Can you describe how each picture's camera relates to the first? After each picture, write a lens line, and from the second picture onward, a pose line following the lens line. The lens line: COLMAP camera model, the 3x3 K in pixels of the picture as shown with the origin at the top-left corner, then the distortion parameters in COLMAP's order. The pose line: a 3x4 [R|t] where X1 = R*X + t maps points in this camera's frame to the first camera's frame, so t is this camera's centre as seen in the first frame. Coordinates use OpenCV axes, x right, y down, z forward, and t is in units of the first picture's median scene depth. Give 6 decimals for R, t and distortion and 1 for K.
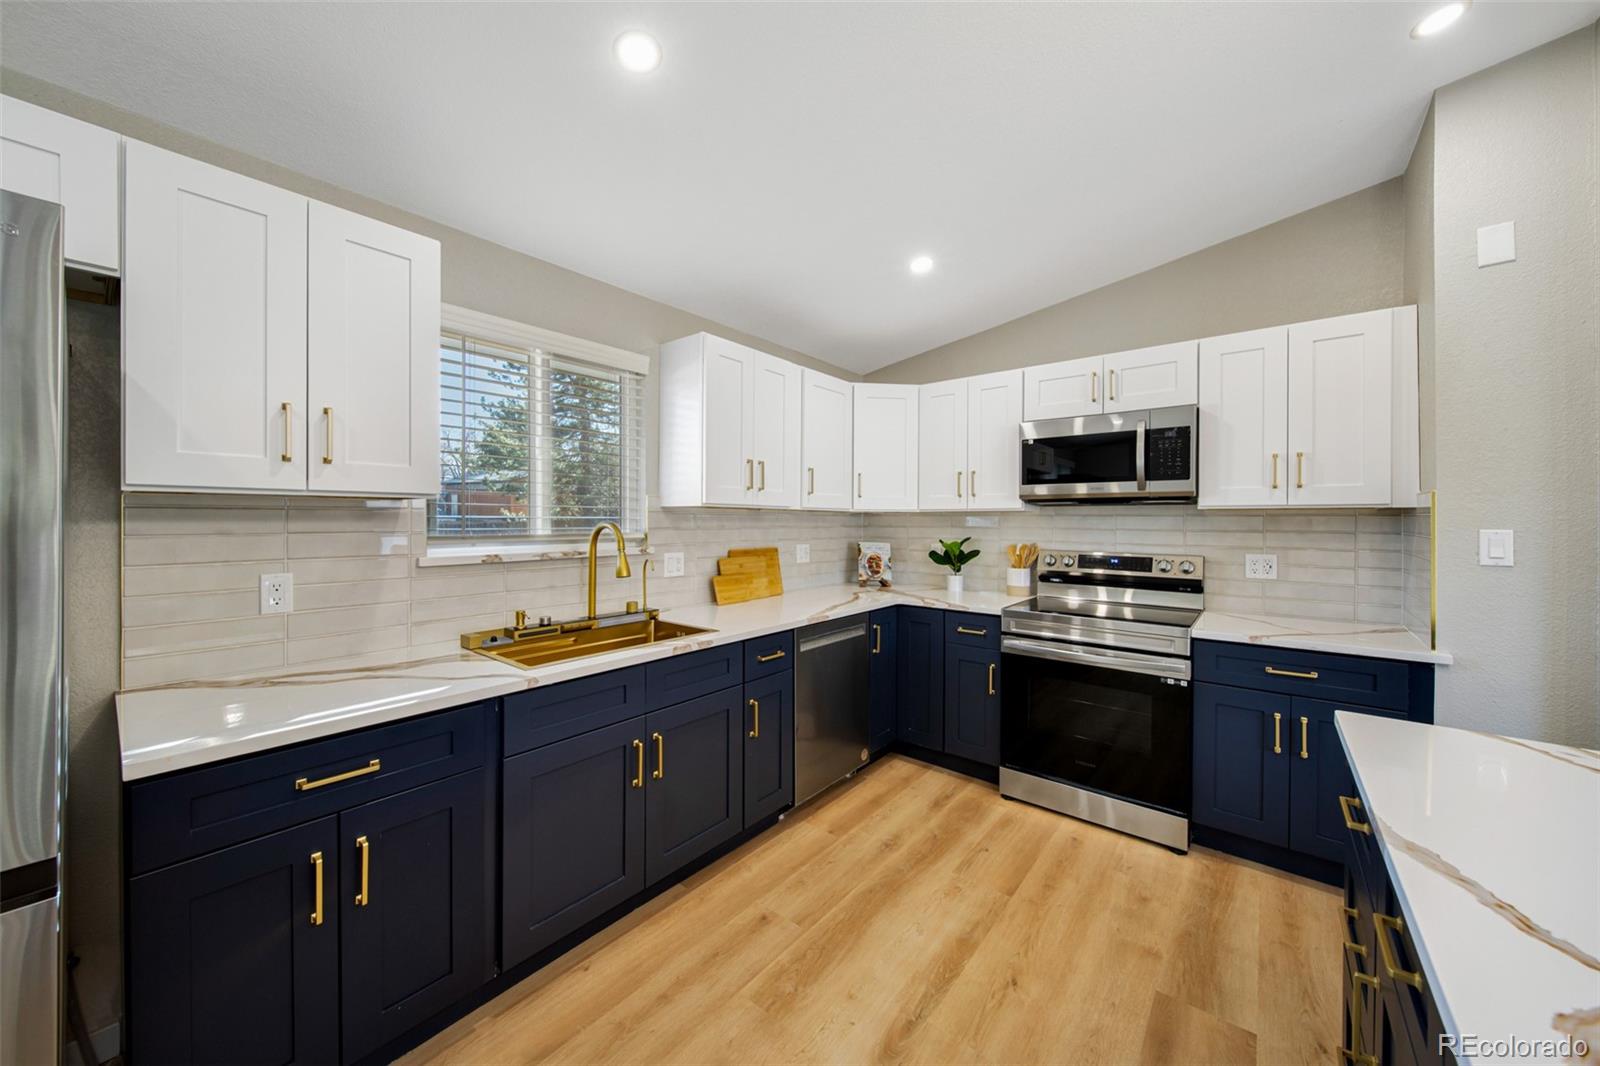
lens RADIAL K [[581.8, 0, 799.2], [0, 581.8, 521.8], [0, 0, 1]] dist [-0.000208, -0.000069]
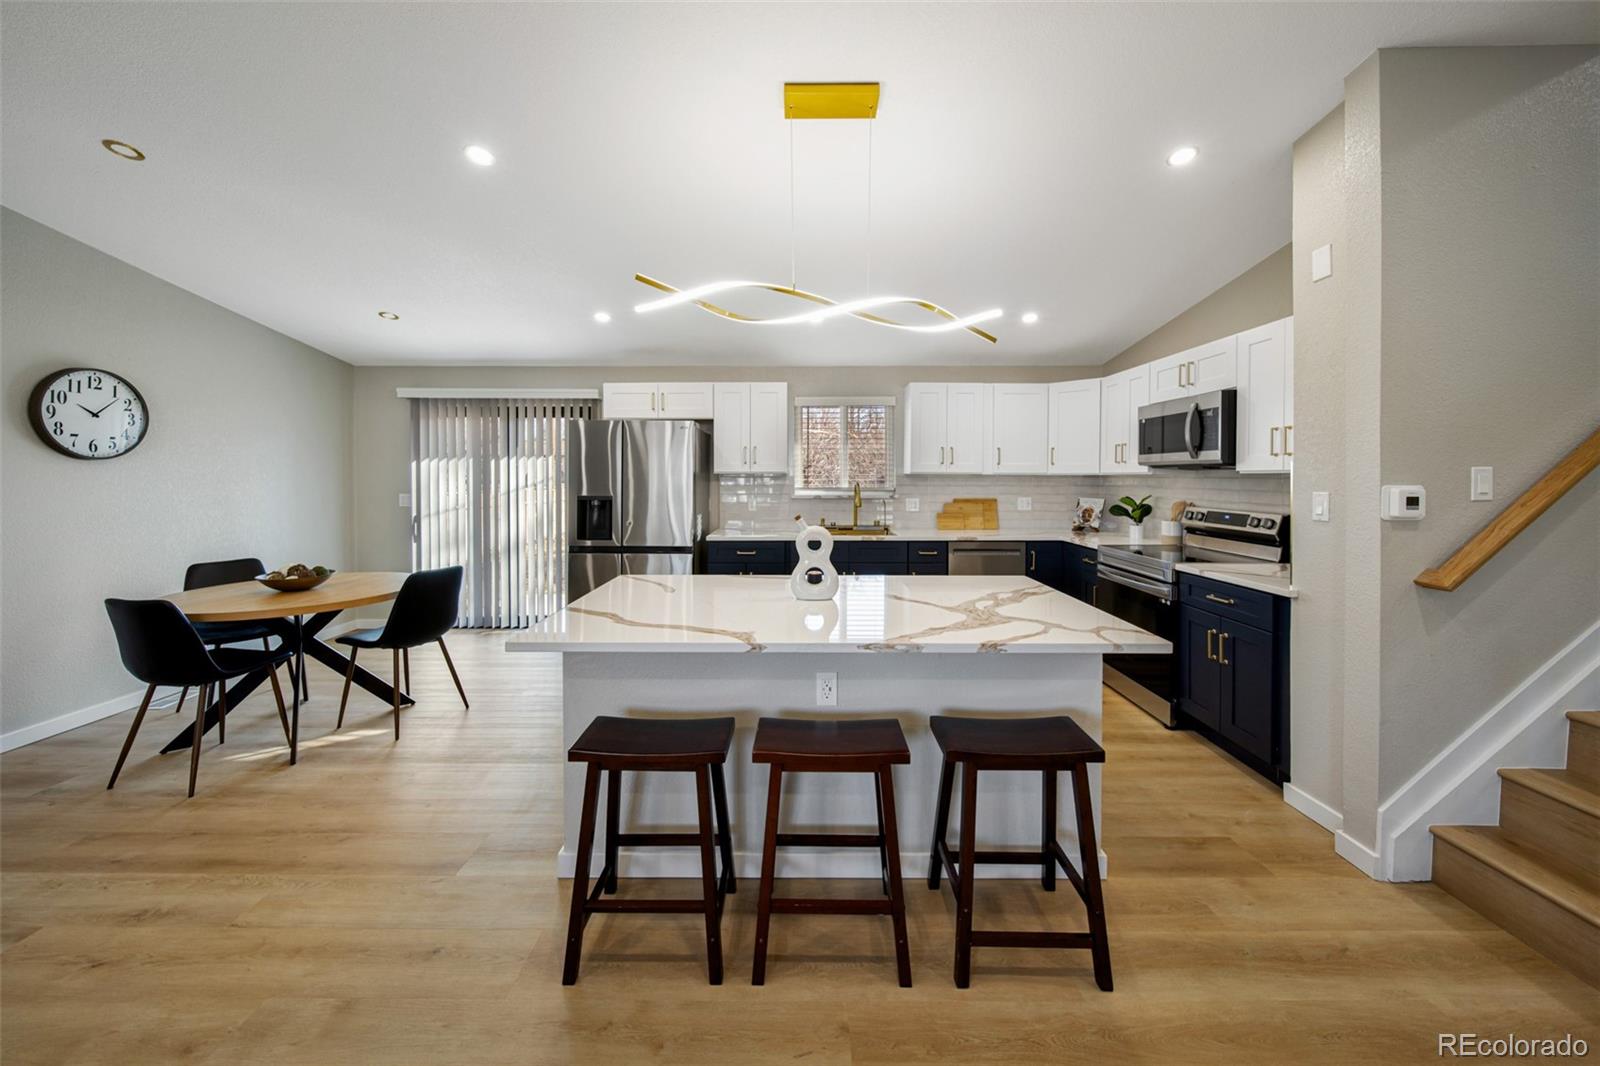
lens RADIAL K [[581.8, 0, 793.2], [0, 581.8, 483.0], [0, 0, 1]] dist [-0.000208, -0.000069]
pose [[0.615463, 0.006394, -0.788140, 0.913874], [-0.003332, 0.999979, 0.005511, -0.004266], [0.788158, -0.000766, 0.615472, -0.401393]]
